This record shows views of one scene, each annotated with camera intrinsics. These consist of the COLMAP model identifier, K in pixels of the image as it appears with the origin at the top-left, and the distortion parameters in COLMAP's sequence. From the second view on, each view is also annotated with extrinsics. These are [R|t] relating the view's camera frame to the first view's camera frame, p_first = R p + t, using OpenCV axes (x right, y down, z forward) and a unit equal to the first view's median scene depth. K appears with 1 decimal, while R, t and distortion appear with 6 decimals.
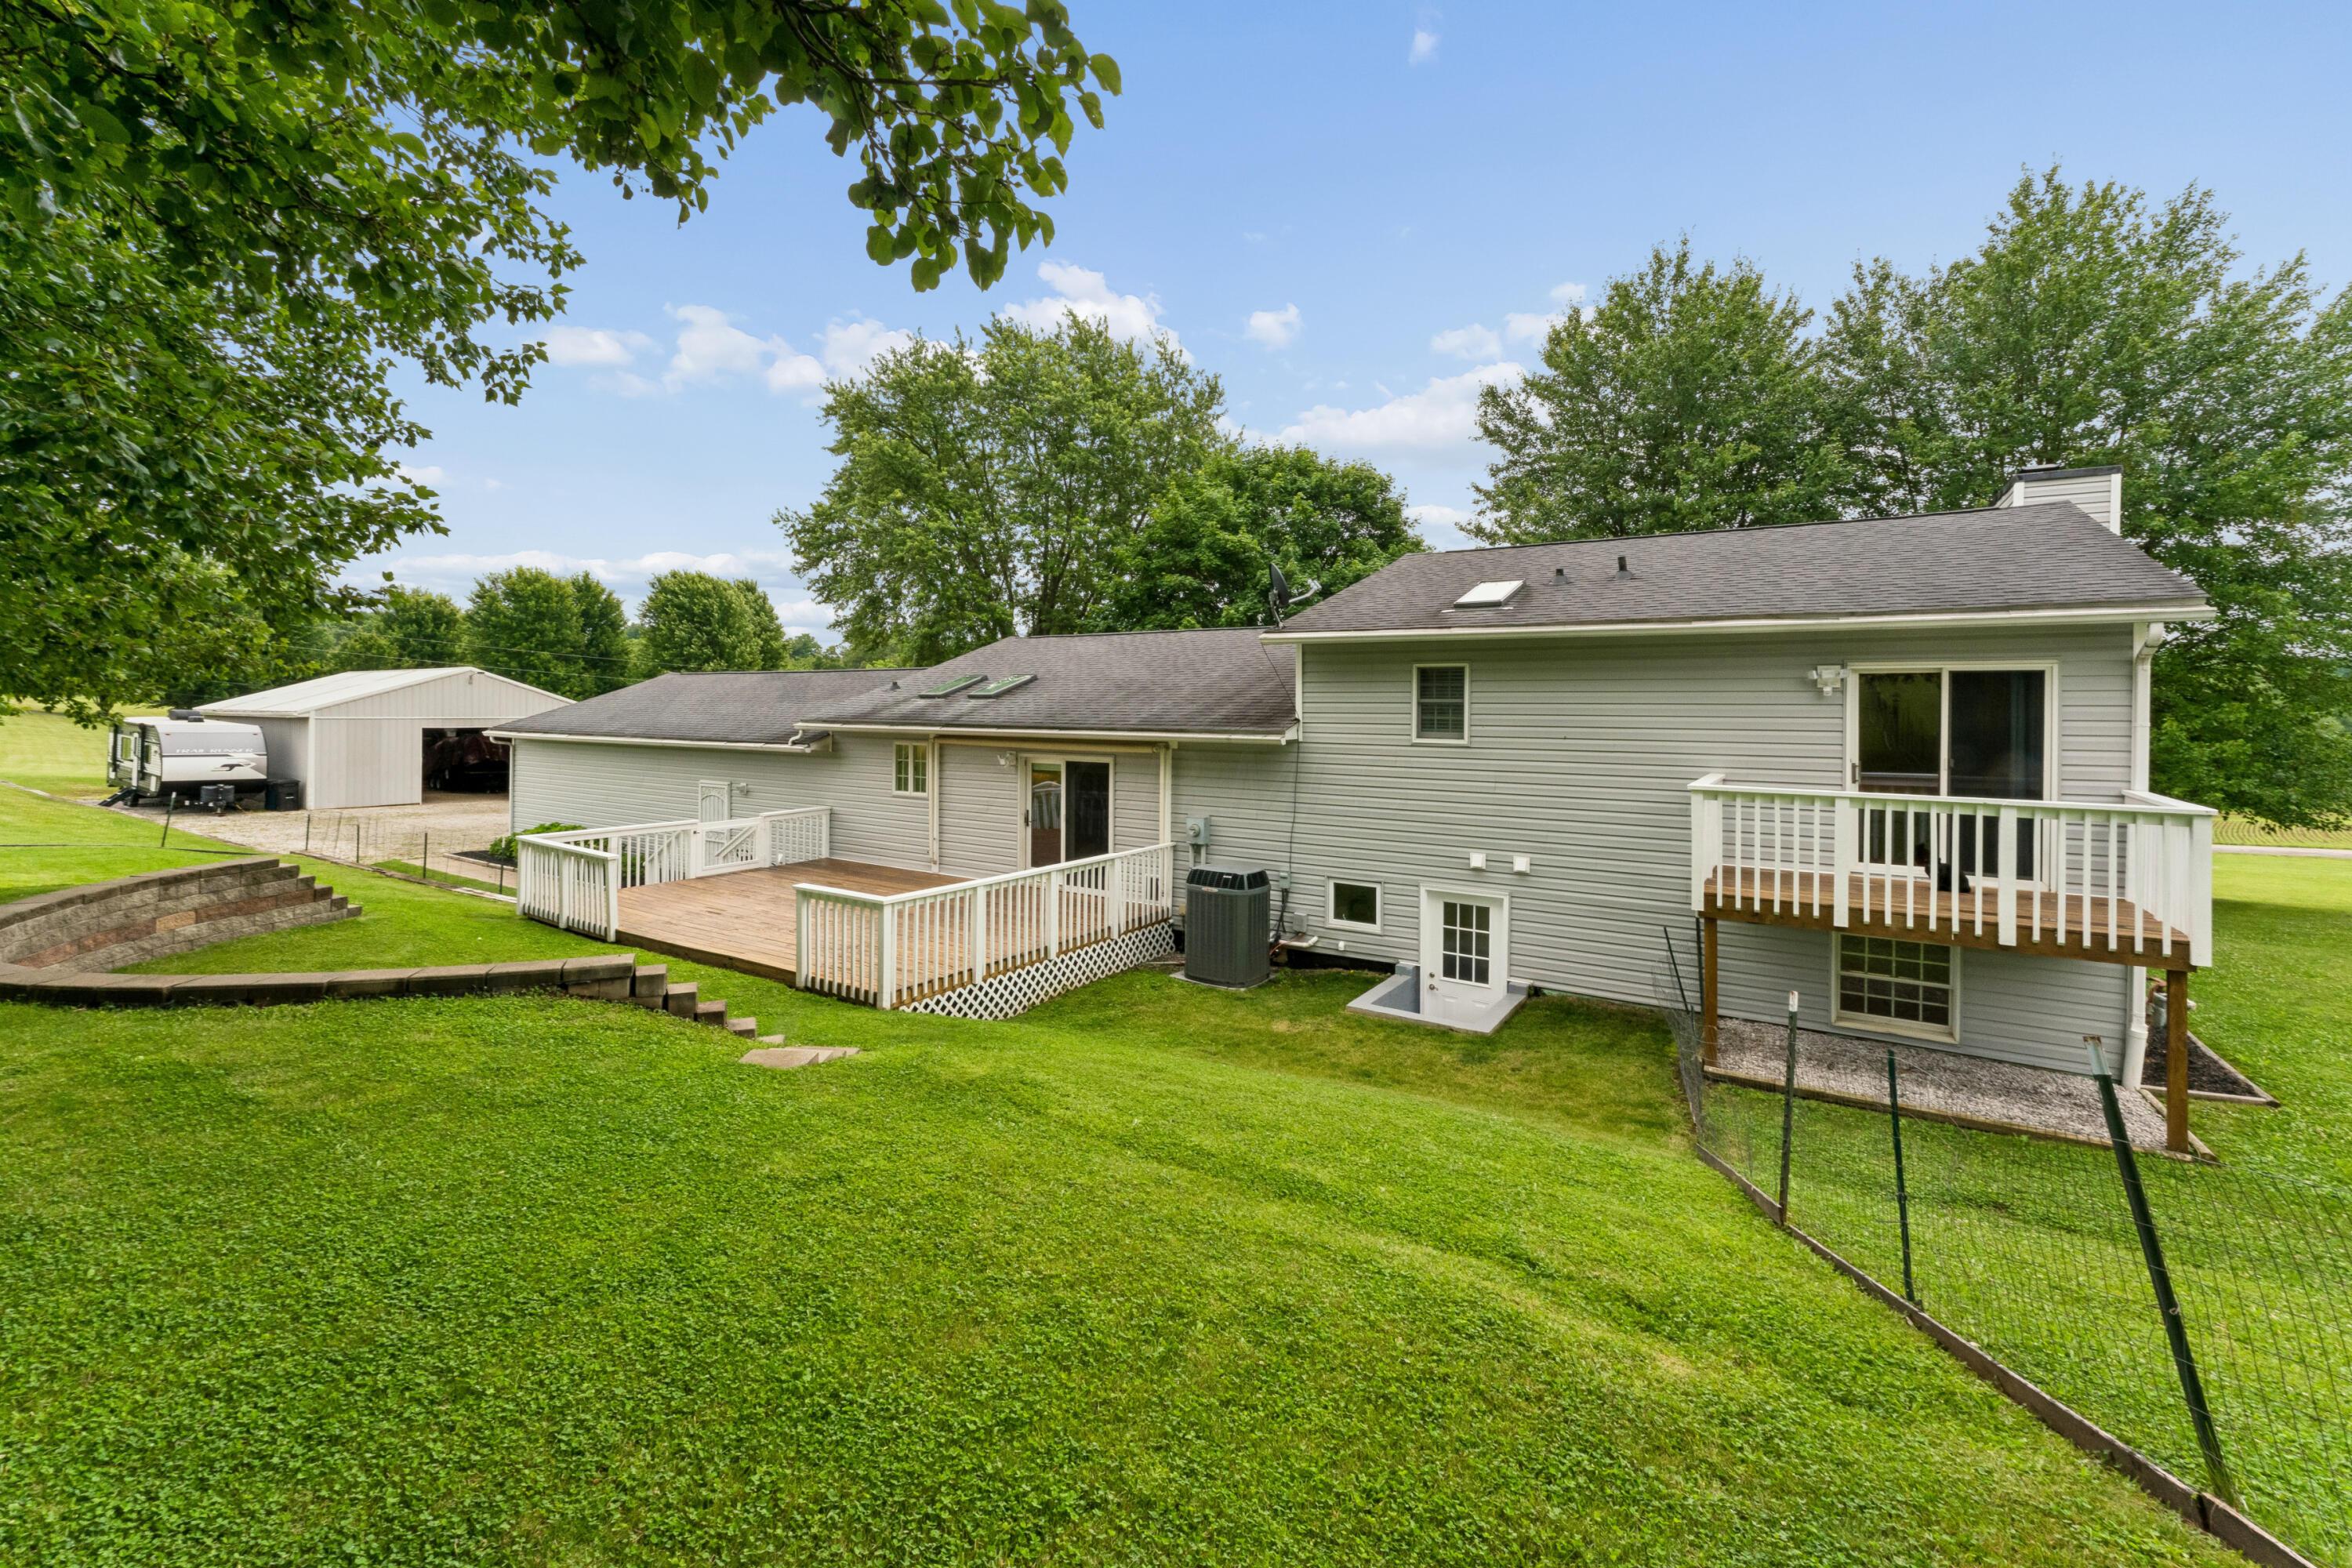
lens RADIAL K [[952.5, 0, 1173.2], [0, 952.5, 796.3], [0, 0, 1]] dist [0.003928, 0.000714]
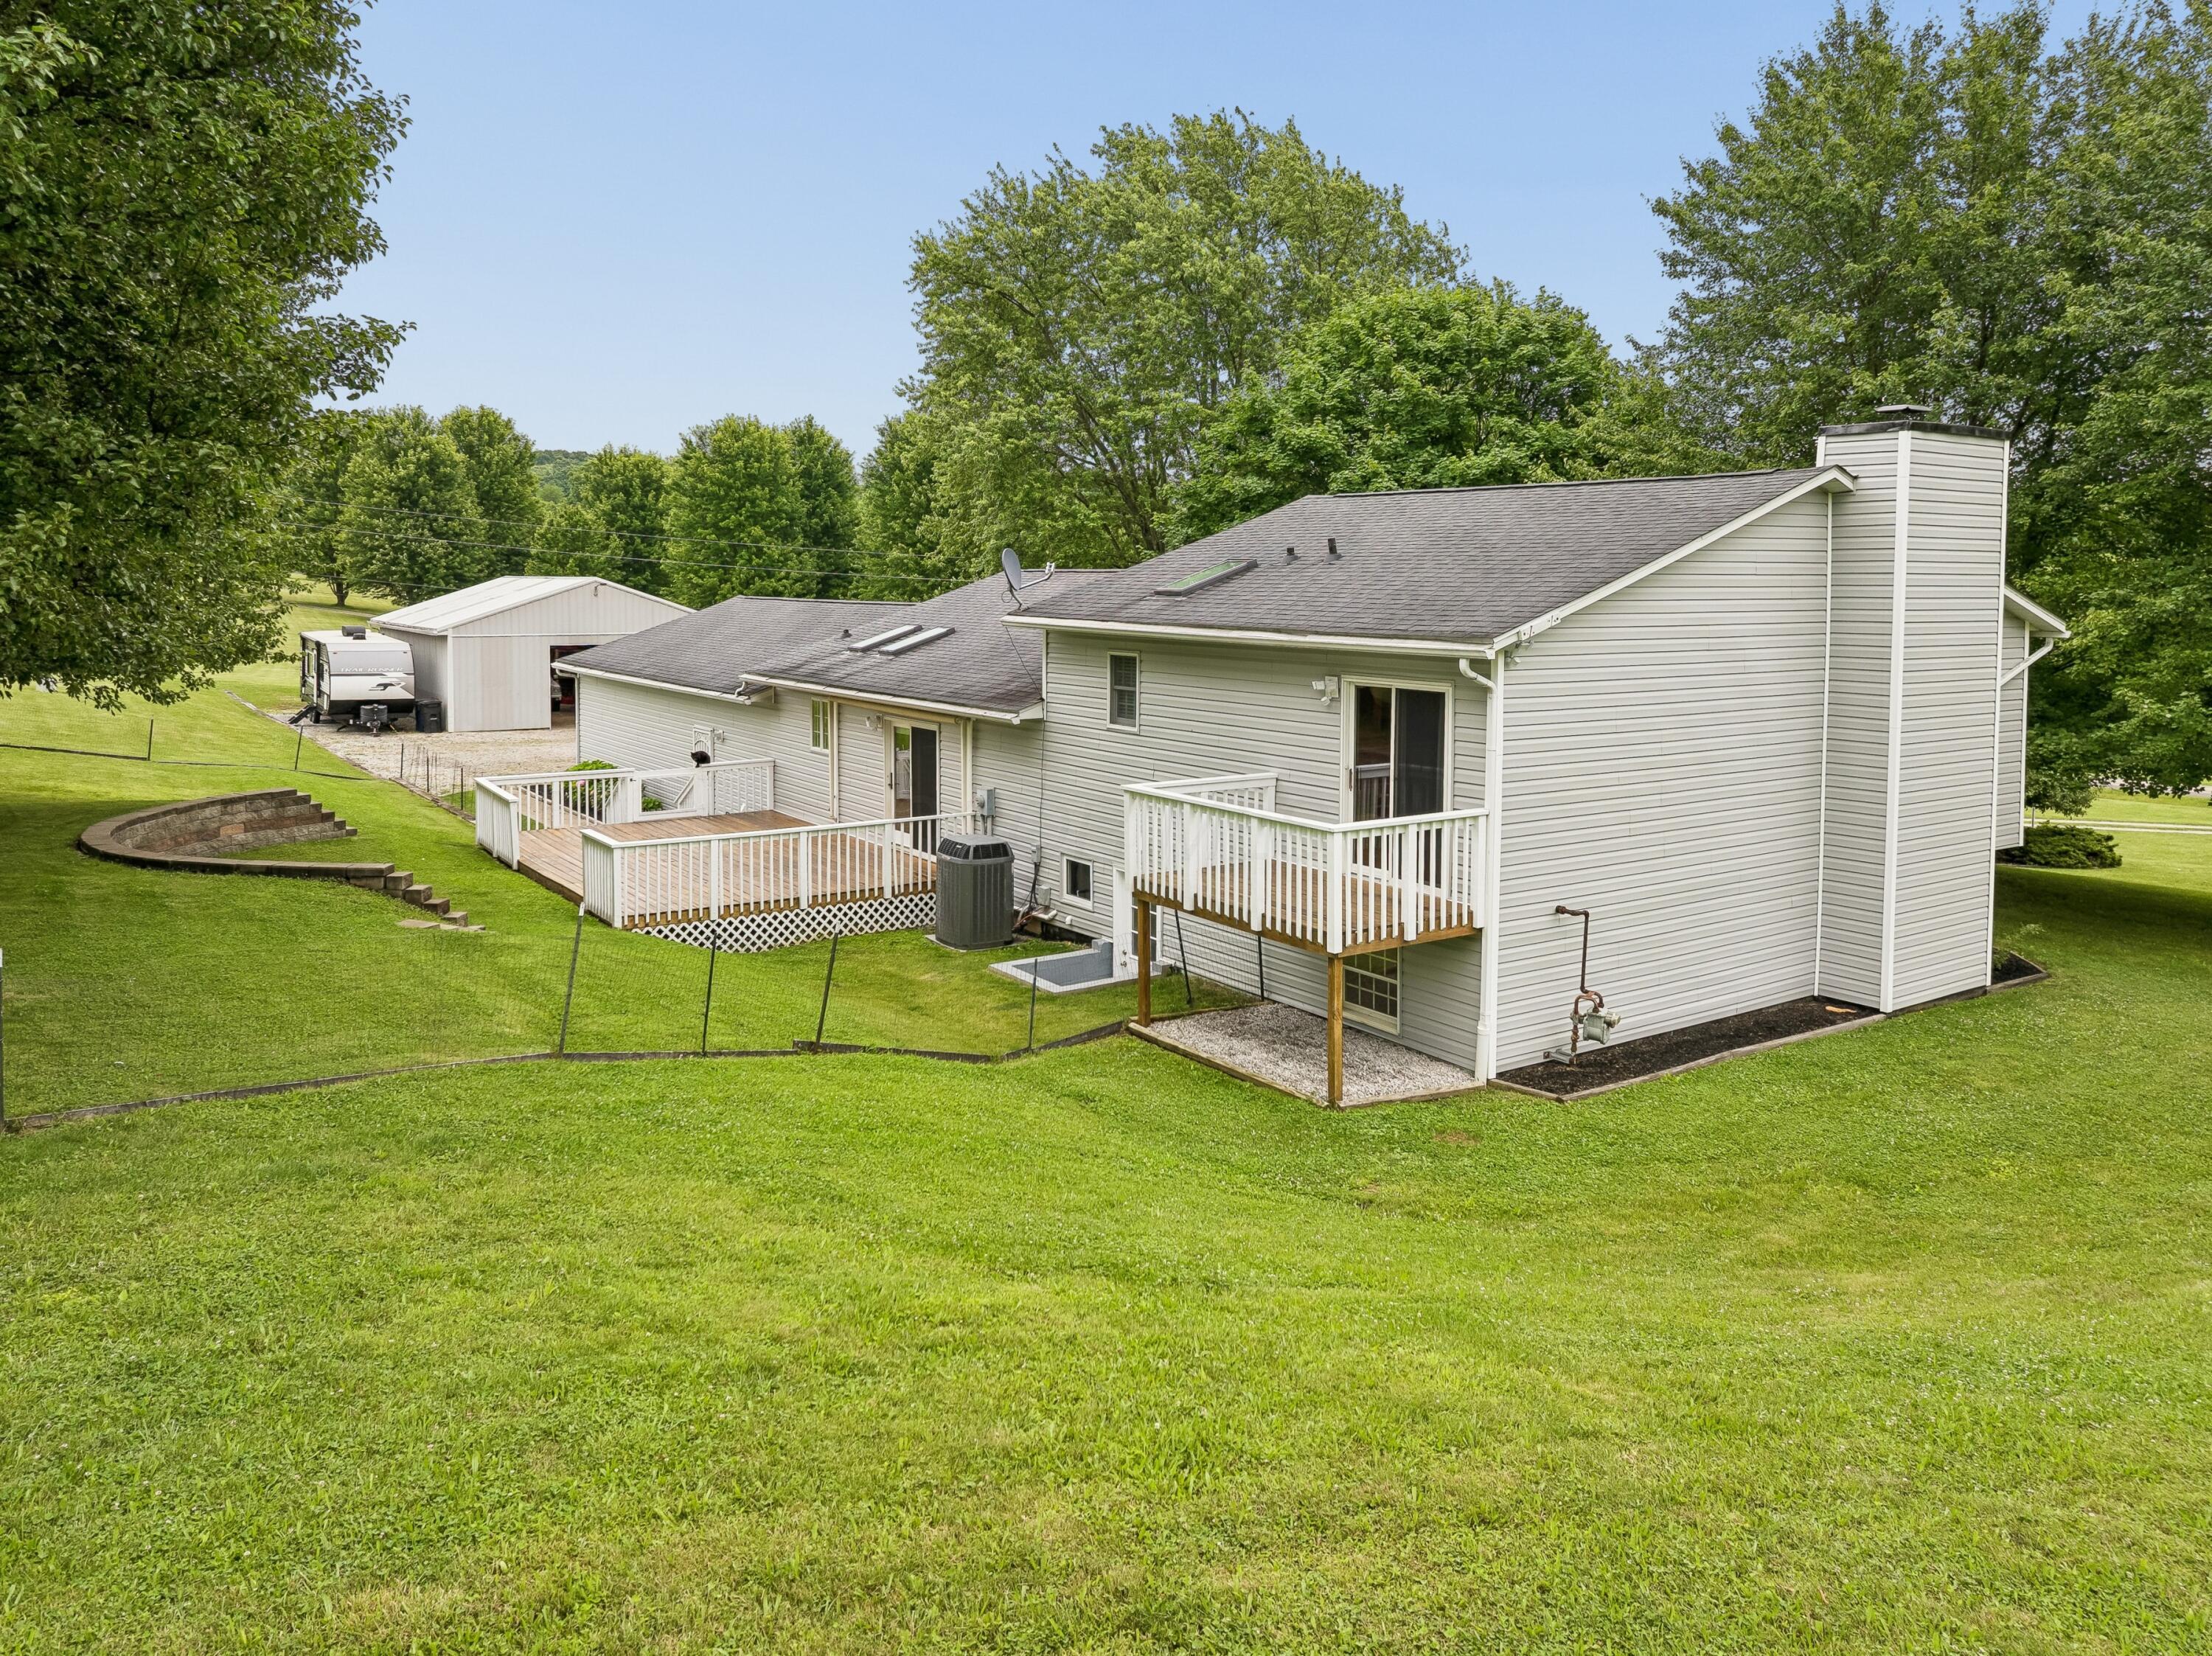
lens RADIAL K [[1564.8, 0, 1143.9], [0, 1564.8, 828.8], [0, 0, 1]] dist [0.072225, -0.136103]
pose [[0.926135, 0.055919, -0.373024, 0.873003], [-0.031054, 0.996896, 0.072343, -0.066732], [0.375912, -0.055416, 0.924997, -0.530515]]
